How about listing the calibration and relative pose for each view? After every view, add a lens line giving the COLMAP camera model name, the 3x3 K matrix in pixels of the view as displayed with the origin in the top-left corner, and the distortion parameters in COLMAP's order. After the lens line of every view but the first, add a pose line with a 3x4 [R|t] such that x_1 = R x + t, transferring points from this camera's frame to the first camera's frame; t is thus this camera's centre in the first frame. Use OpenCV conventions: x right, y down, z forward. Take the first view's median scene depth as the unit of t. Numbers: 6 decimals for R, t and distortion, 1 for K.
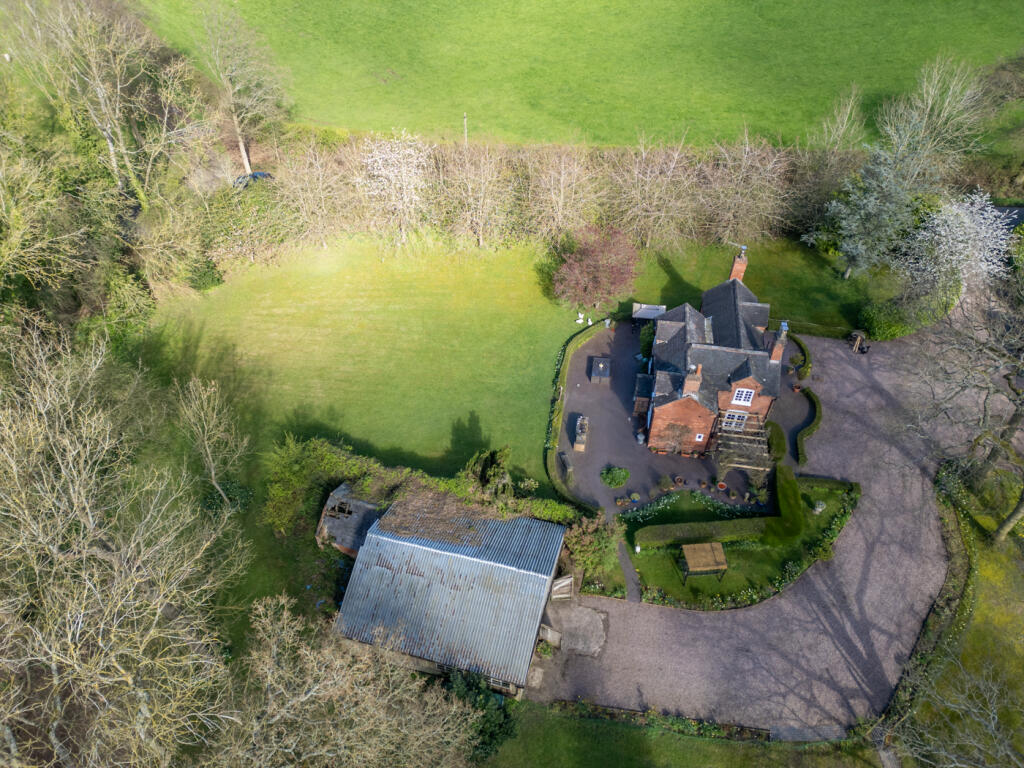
lens RADIAL K [[705.7, 0, 512.2], [0, 705.7, 386.6], [0, 0, 1]] dist [0.110931, -0.121406]
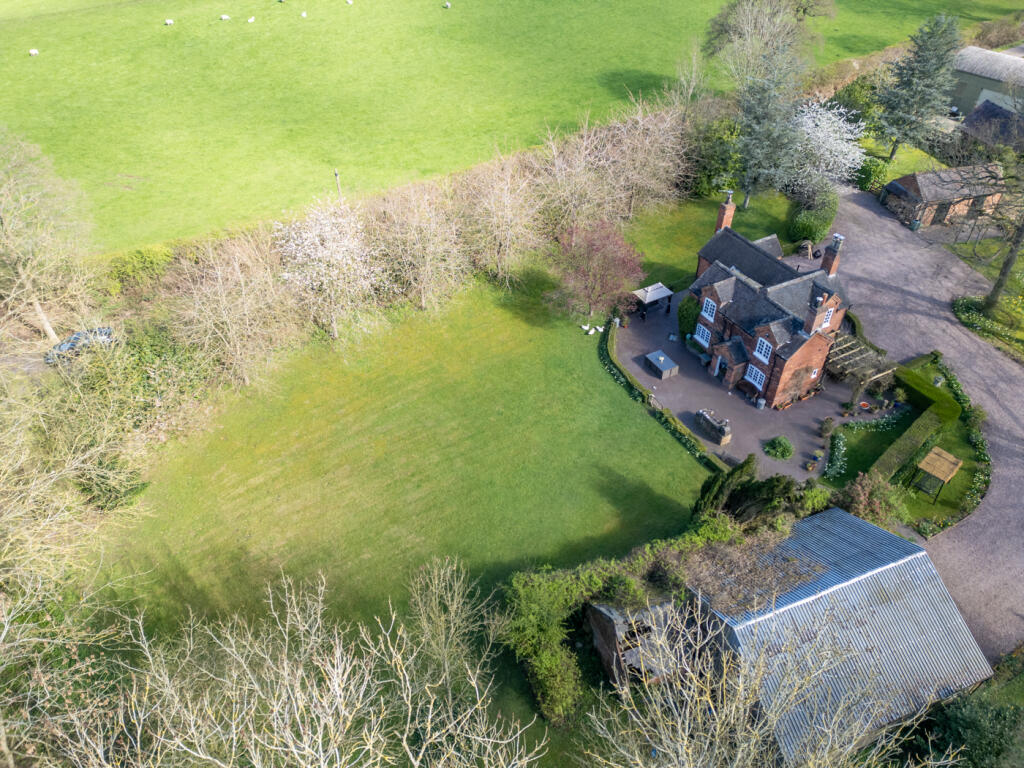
lens RADIAL K [[705.7, 0, 512.2], [0, 705.7, 386.6], [0, 0, 1]] dist [0.110931, -0.121406]
pose [[0.798773, -0.405357, 0.444574, -0.495136], [0.442944, 0.896294, 0.021386, -0.112949], [-0.407138, 0.179839, 0.895487, 0.294001]]
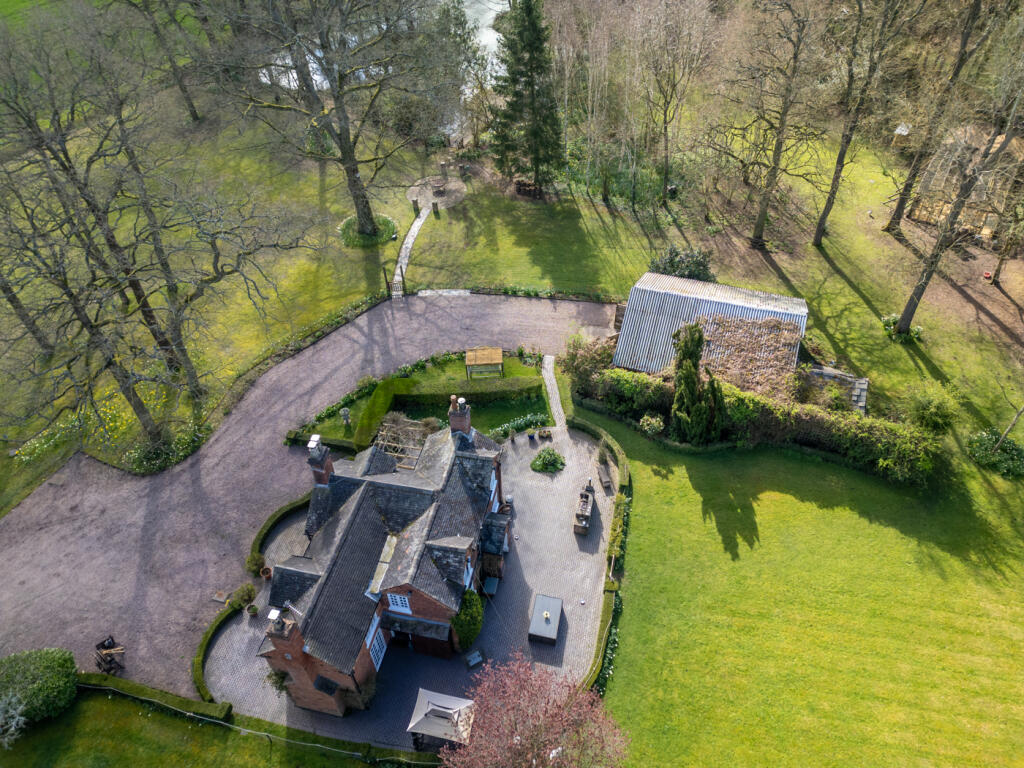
lens RADIAL K [[705.7, 0, 512.2], [0, 705.7, 386.6], [0, 0, 1]] dist [0.110931, -0.121406]
pose [[-0.997889, -0.029047, 0.058080, 0.138035], [0.059118, -0.036231, 0.997593, -0.718298], [-0.026873, 0.998921, 0.037872, 0.856540]]
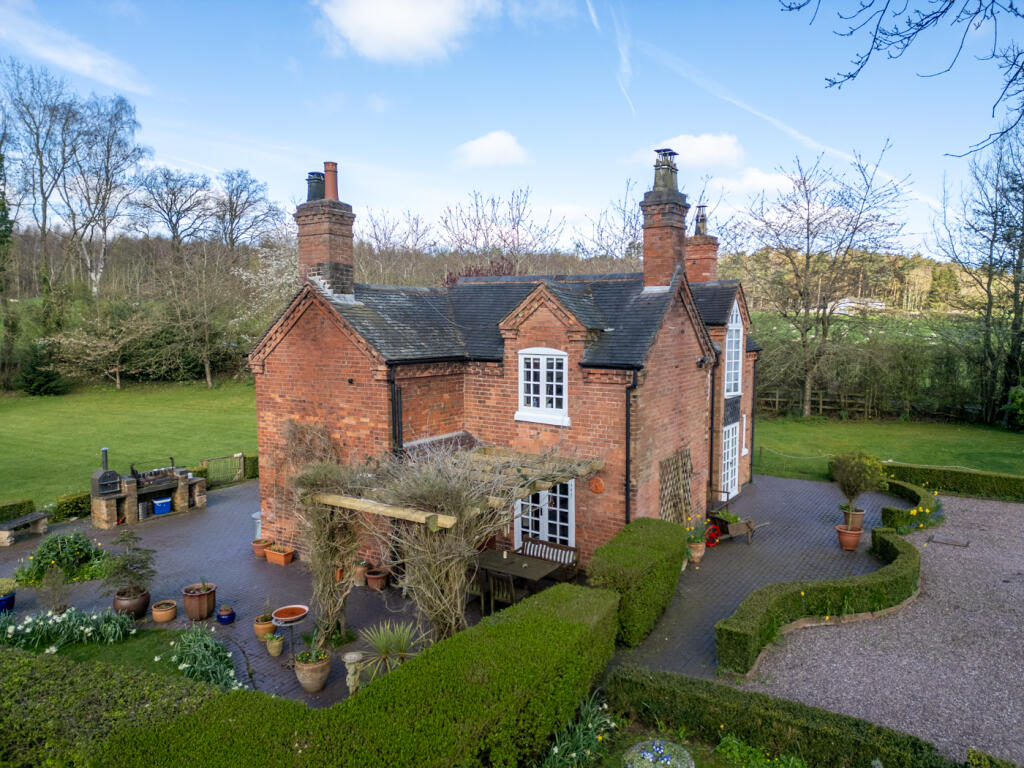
lens RADIAL K [[705.7, 0, 512.2], [0, 705.7, 386.6], [0, 0, 1]] dist [0.110931, -0.121406]
pose [[0.907454, 0.036566, -0.418556, 0.427001], [-0.303867, 0.745101, -0.593708, 0.189474], [0.290157, 0.665948, 0.687257, 0.777572]]
